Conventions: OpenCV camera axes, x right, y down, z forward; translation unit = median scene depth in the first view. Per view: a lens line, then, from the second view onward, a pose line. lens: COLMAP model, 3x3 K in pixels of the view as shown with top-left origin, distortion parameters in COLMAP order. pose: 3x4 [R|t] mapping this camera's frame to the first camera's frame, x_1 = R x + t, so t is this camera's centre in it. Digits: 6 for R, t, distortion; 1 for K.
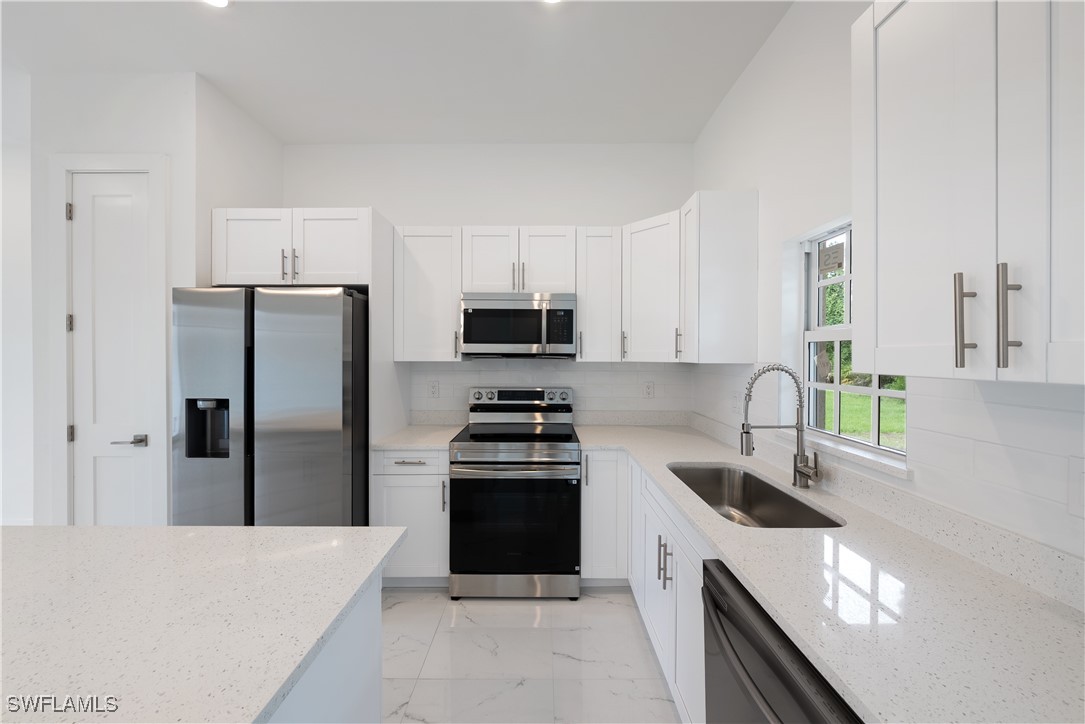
lens RADIAL K [[369.9, 0, 547.9], [0, 369.9, 357.4], [0, 0, 1]] dist [-0.005548, 0.000559]
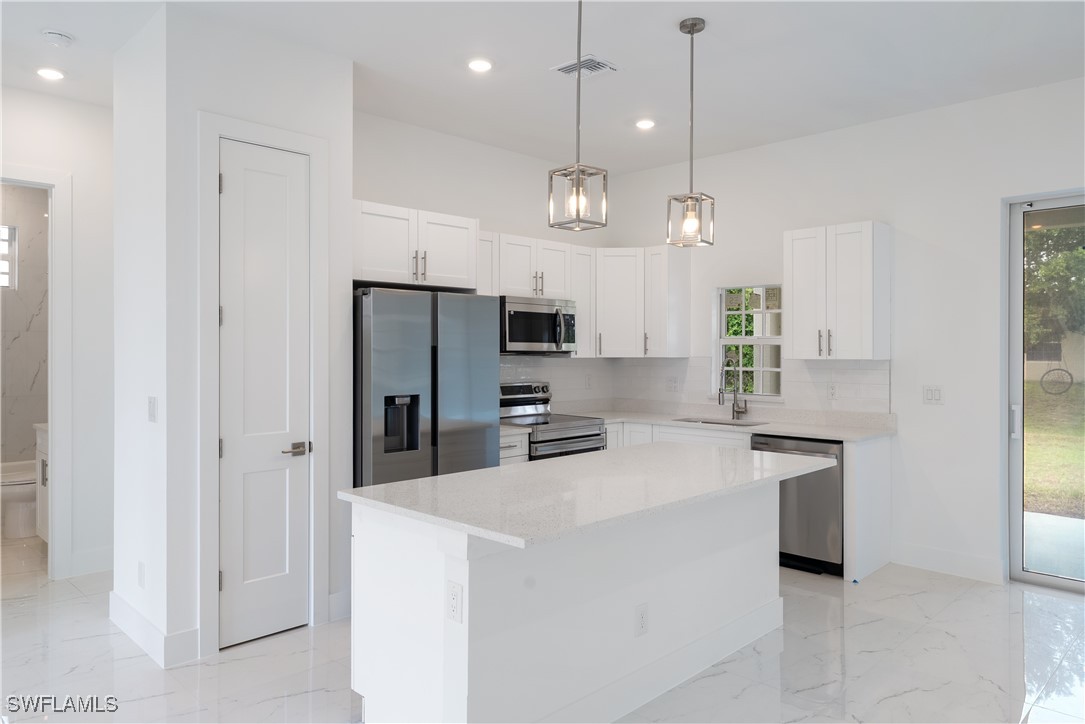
lens RADIAL K [[714.3, 0, 548.0], [0, 714.3, 353.3], [0, 0, 1]] dist [0.003533, 0.009233]
pose [[0.701999, -0.004263, 0.712165, -1.882937], [0.003755, 0.999990, 0.002285, -0.009621], [-0.712168, 0.001070, 0.702008, -0.660074]]
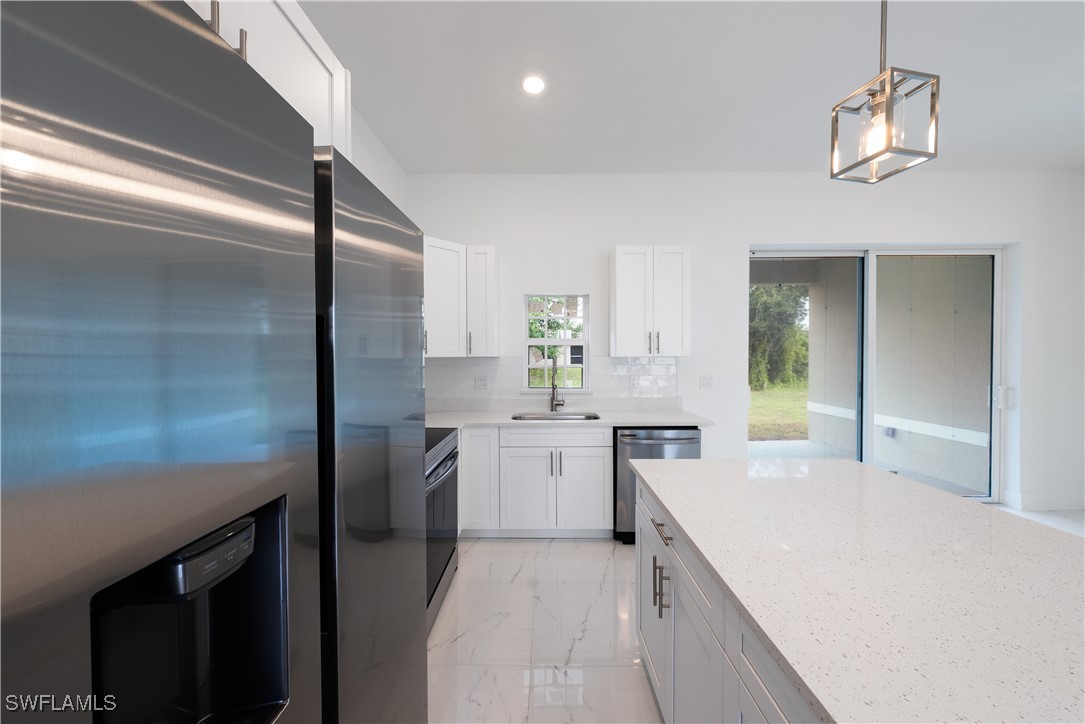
lens RADIAL K [[369.9, 0, 548.7], [0, 369.9, 354.9], [0, 0, 1]] dist [-0.005548, 0.000559]
pose [[0.011407, -0.007492, 0.999907, -1.041608], [0.008384, 0.999937, 0.007397, -0.001841], [-0.999900, 0.008299, 0.011470, 0.708307]]
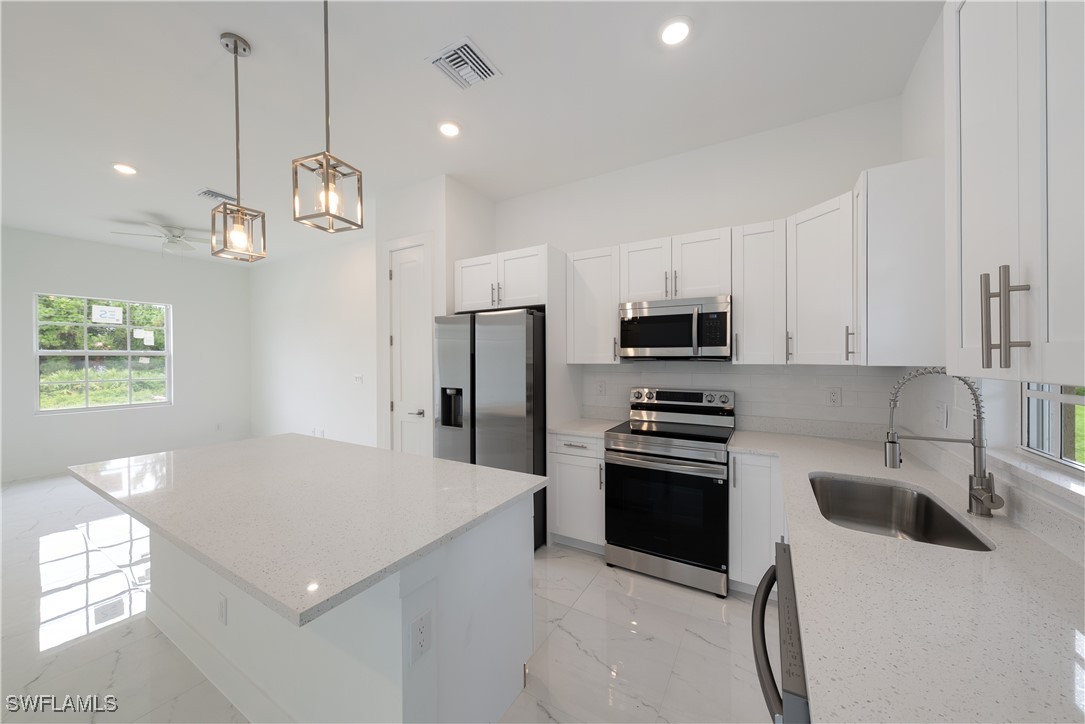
lens RADIAL K [[390.2, 0, 536.2], [0, 390.2, 358.8], [0, 0, 1]] dist [0.000798, 0.000277]
pose [[0.855454, -0.005176, -0.517853, 0.195104], [0.003642, 0.999985, -0.003979, -0.000456], [0.517866, 0.001518, 0.855460, -0.186019]]
